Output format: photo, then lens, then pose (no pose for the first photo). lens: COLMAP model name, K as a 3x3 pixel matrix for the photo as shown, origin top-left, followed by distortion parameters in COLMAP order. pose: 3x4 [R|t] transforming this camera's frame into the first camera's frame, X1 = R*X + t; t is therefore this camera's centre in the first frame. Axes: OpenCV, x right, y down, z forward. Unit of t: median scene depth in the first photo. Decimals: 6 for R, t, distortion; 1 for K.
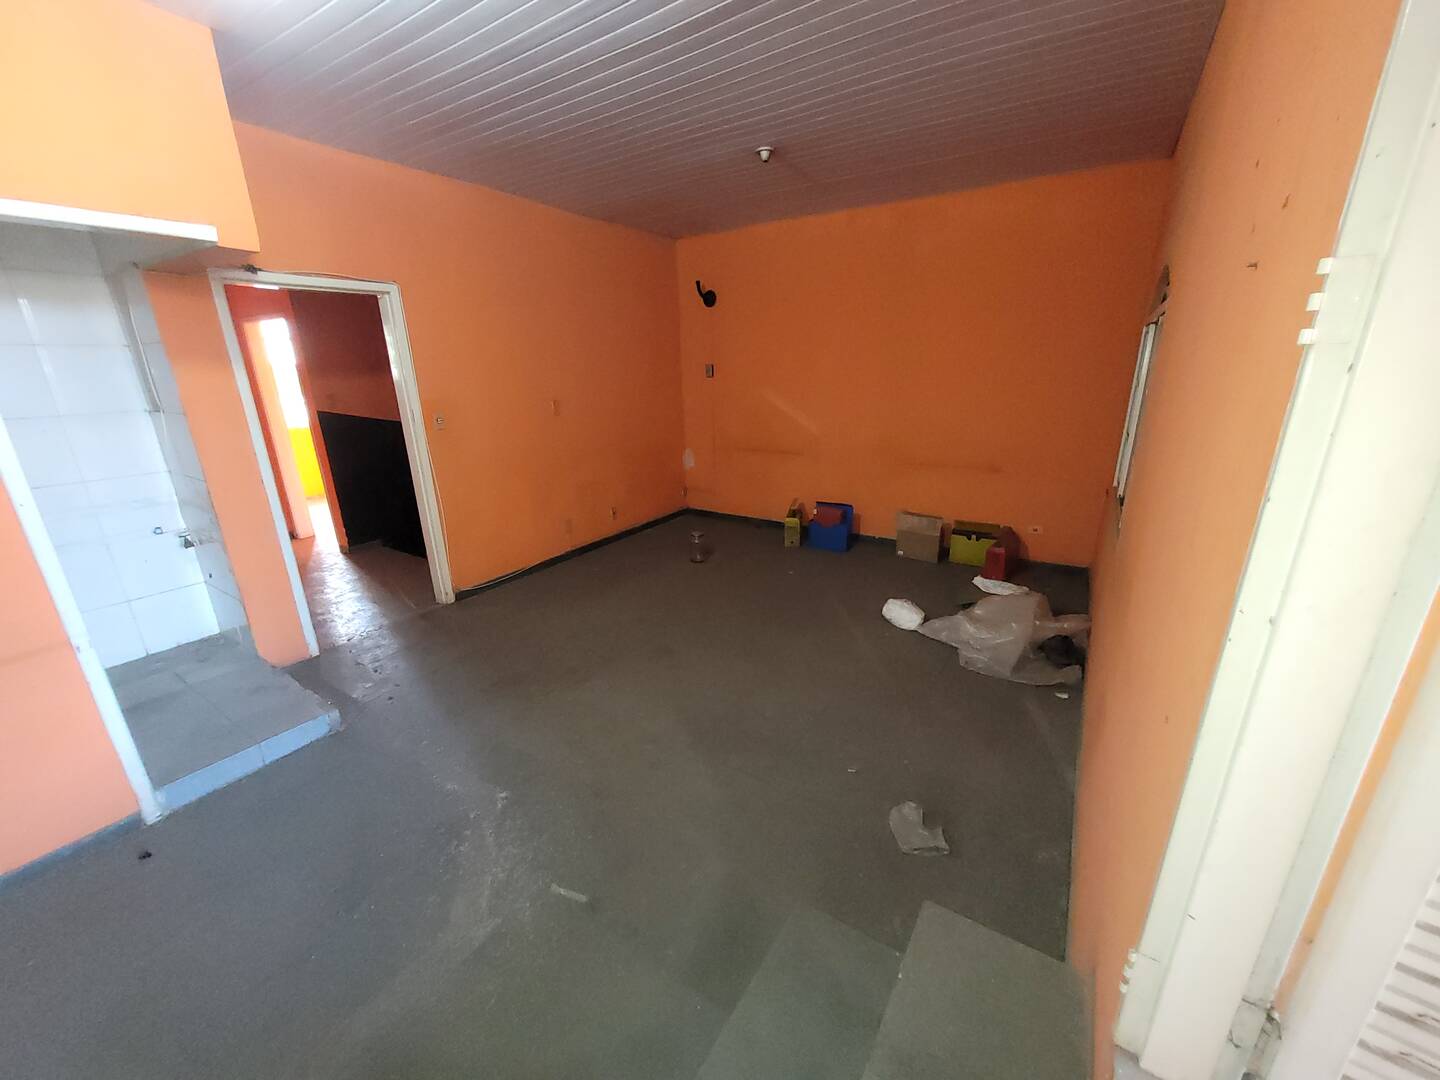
lens RADIAL K [[562.2, 0, 720.4], [0, 562.2, 540.9], [0, 0, 1]] dist [0.000775, -0.000631]
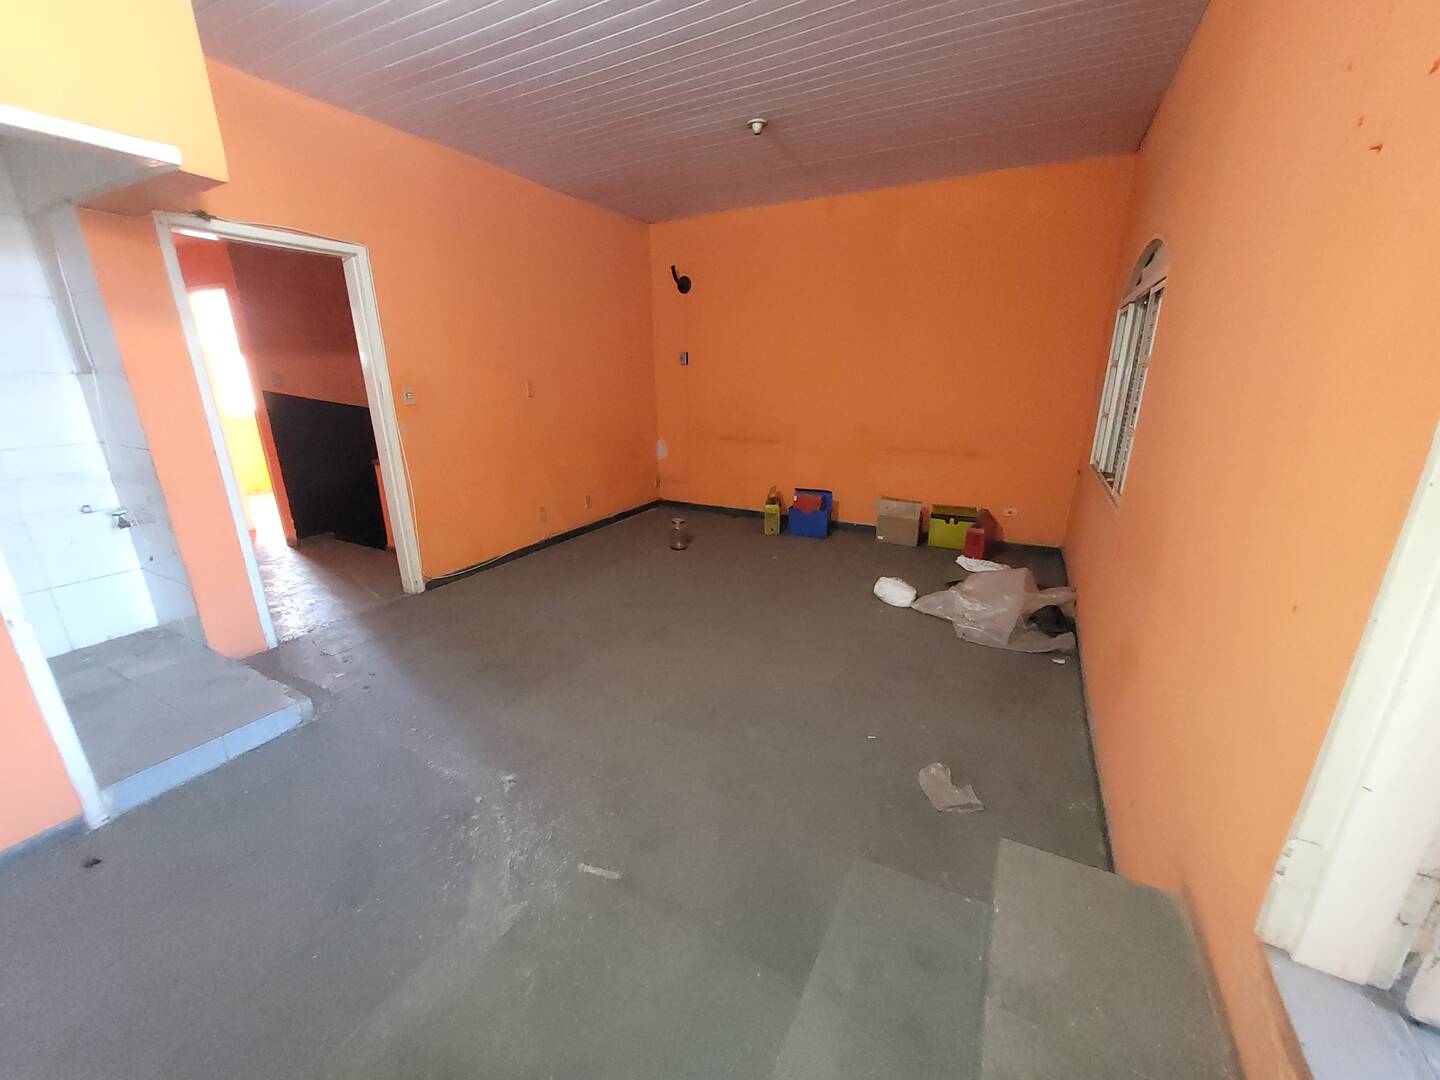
lens RADIAL K [[562.2, 0, 719.3], [0, 562.2, 542.4], [0, 0, 1]] dist [0.000775, -0.000631]
pose [[0.995979, -0.011324, 0.088870, -0.086134], [0.012436, 0.999851, -0.011974, 0.057244], [-0.088721, 0.013031, 0.995971, 0.030300]]
